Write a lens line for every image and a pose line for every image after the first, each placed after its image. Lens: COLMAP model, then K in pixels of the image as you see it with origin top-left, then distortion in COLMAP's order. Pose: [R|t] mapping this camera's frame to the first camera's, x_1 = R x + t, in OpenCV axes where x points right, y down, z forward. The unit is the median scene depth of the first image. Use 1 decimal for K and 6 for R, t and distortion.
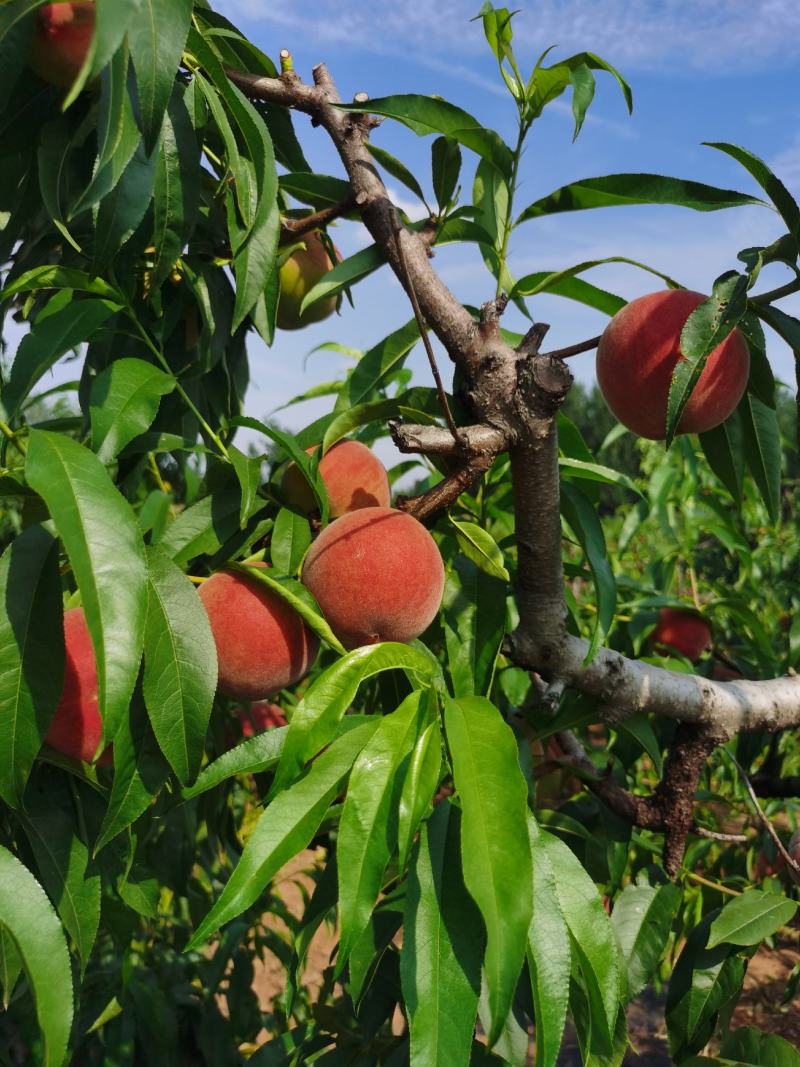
lens RADIAL K [[794.6, 0, 399.8], [0, 794.6, 534.0], [0, 0, 1]] dist [0.004160, 0.000384]
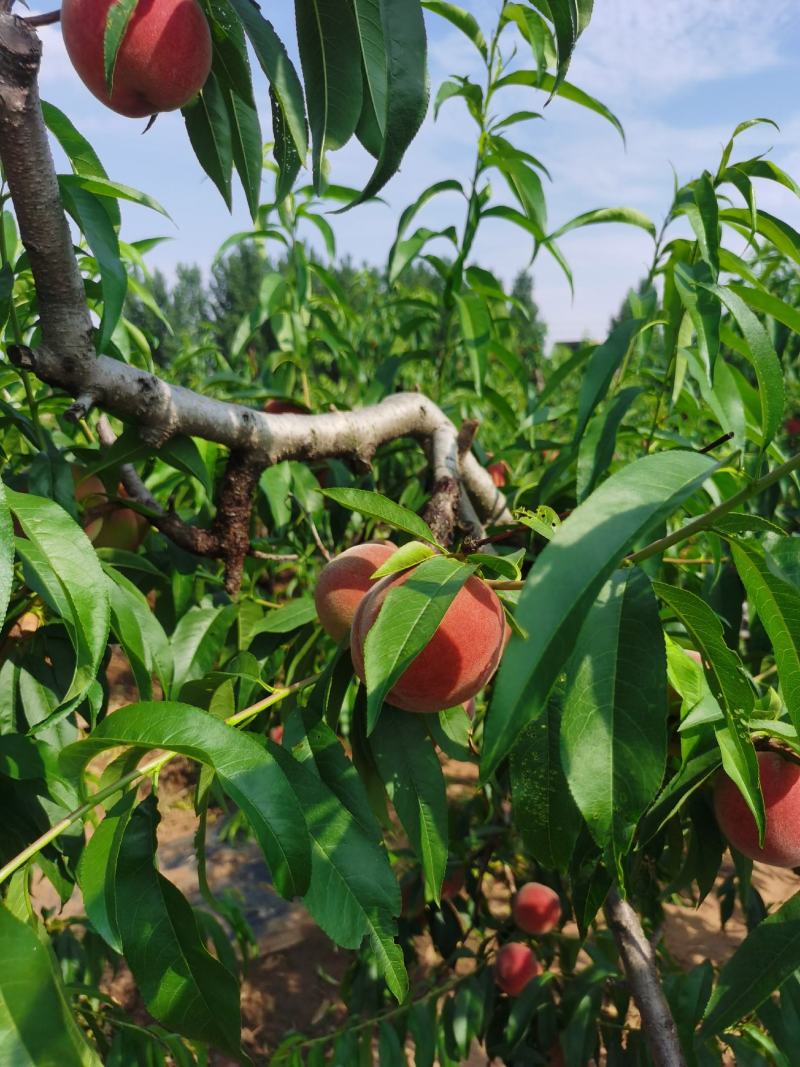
lens RADIAL K [[794.6, 0, 401.0], [0, 794.6, 532.4], [0, 0, 1]] dist [0.004160, 0.000384]
pose [[0.936122, -0.064433, 0.345723, 0.193026], [0.019571, 0.991094, 0.131719, 0.210588], [-0.351131, -0.116538, 0.929046, -0.097883]]
